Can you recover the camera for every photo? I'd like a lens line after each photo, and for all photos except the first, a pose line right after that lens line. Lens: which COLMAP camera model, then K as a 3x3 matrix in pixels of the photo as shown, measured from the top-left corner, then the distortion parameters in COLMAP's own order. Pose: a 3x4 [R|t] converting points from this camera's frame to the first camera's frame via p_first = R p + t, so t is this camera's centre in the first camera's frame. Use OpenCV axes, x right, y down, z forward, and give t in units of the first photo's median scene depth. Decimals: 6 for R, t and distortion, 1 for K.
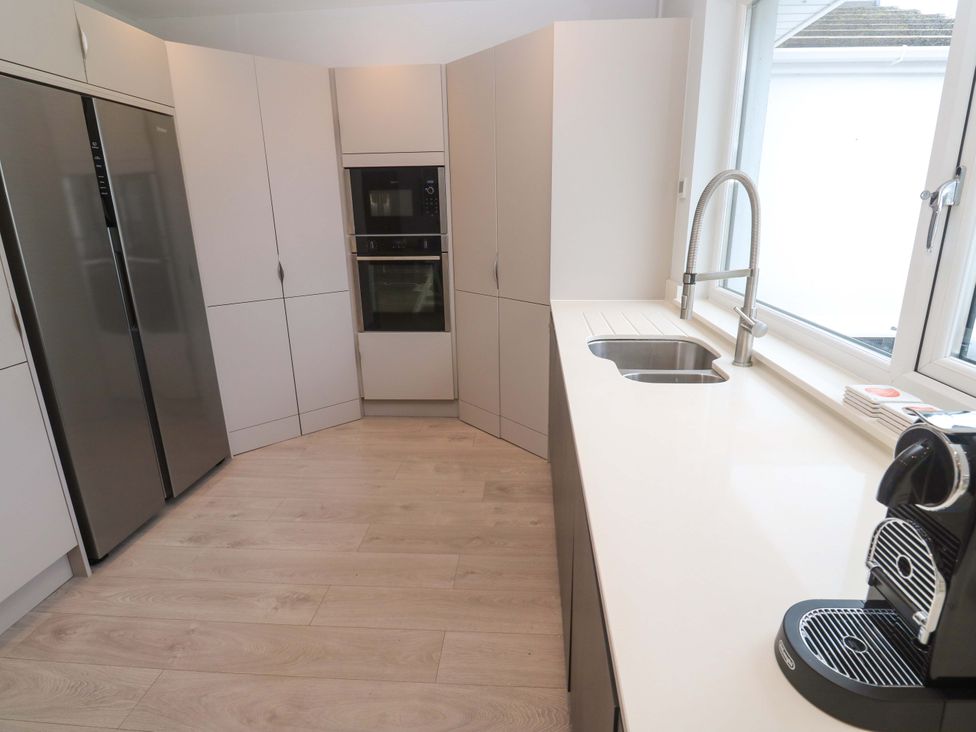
lens RADIAL K [[506.2, 0, 499.1], [0, 506.2, 353.2], [0, 0, 1]] dist [0.001754, -0.014483]
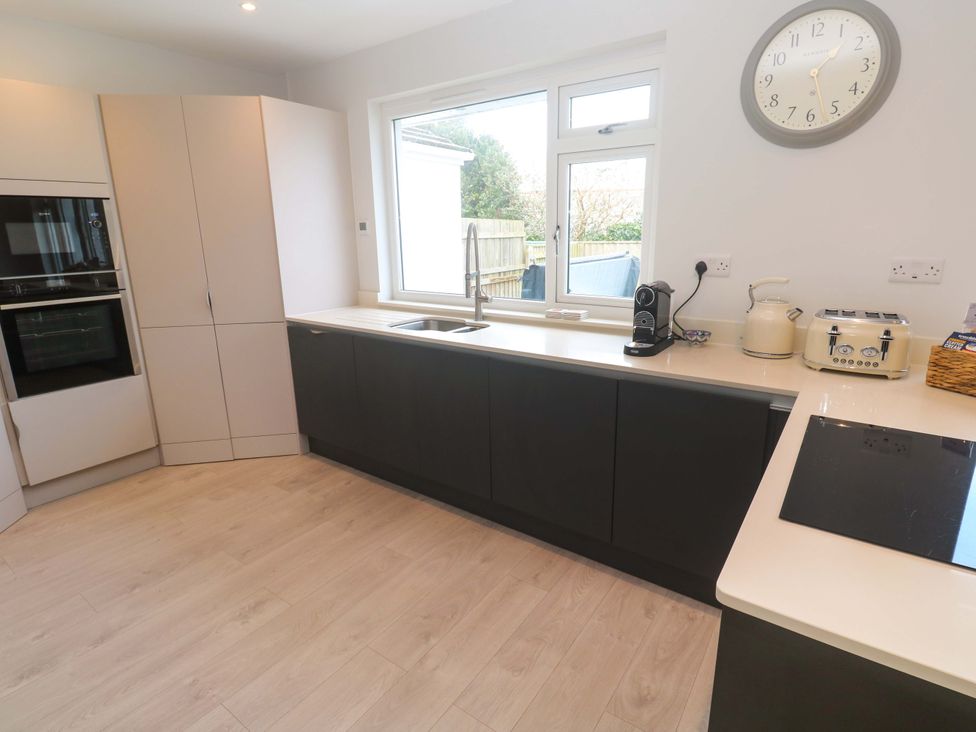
lens RADIAL K [[506.2, 0, 499.1], [0, 506.2, 353.2], [0, 0, 1]] dist [0.001754, -0.014483]
pose [[0.523024, -0.193207, 0.830131, -0.578792], [0.239124, 0.968114, 0.074662, 0.009514], [-0.818087, 0.159454, 0.552548, -0.058378]]
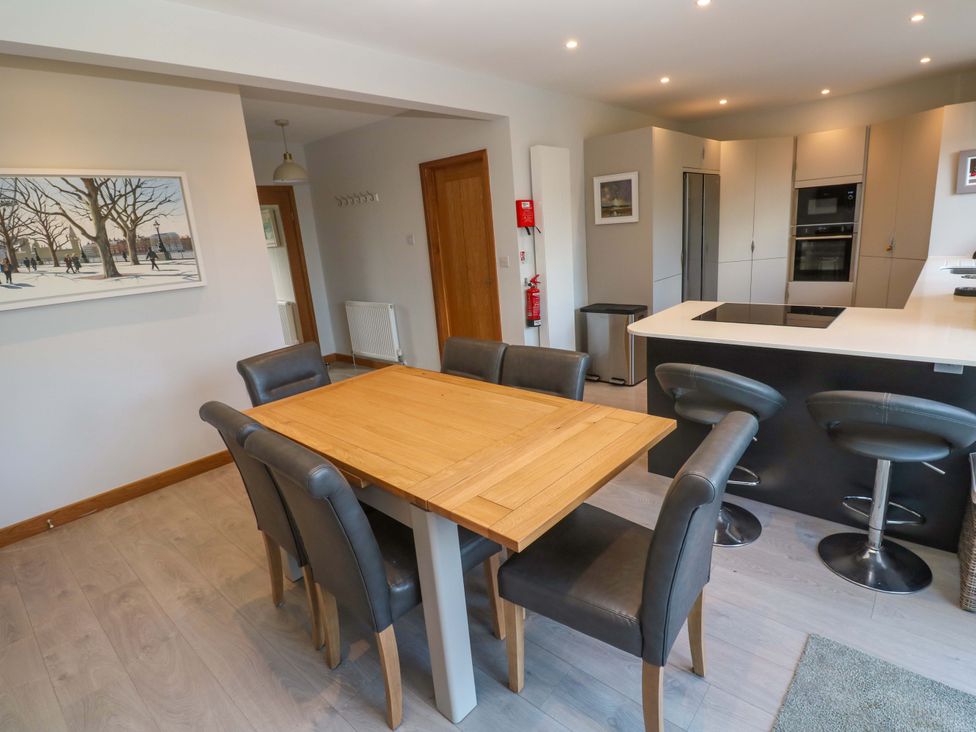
lens RADIAL K [[506.2, 0, 499.1], [0, 506.2, 353.2], [0, 0, 1]] dist [0.001754, -0.014483]
pose [[0.791054, 0.098791, -0.603716, 0.008030], [-0.099690, 0.994500, 0.032113, 0.282936], [0.603569, 0.034781, 0.796552, -1.121666]]
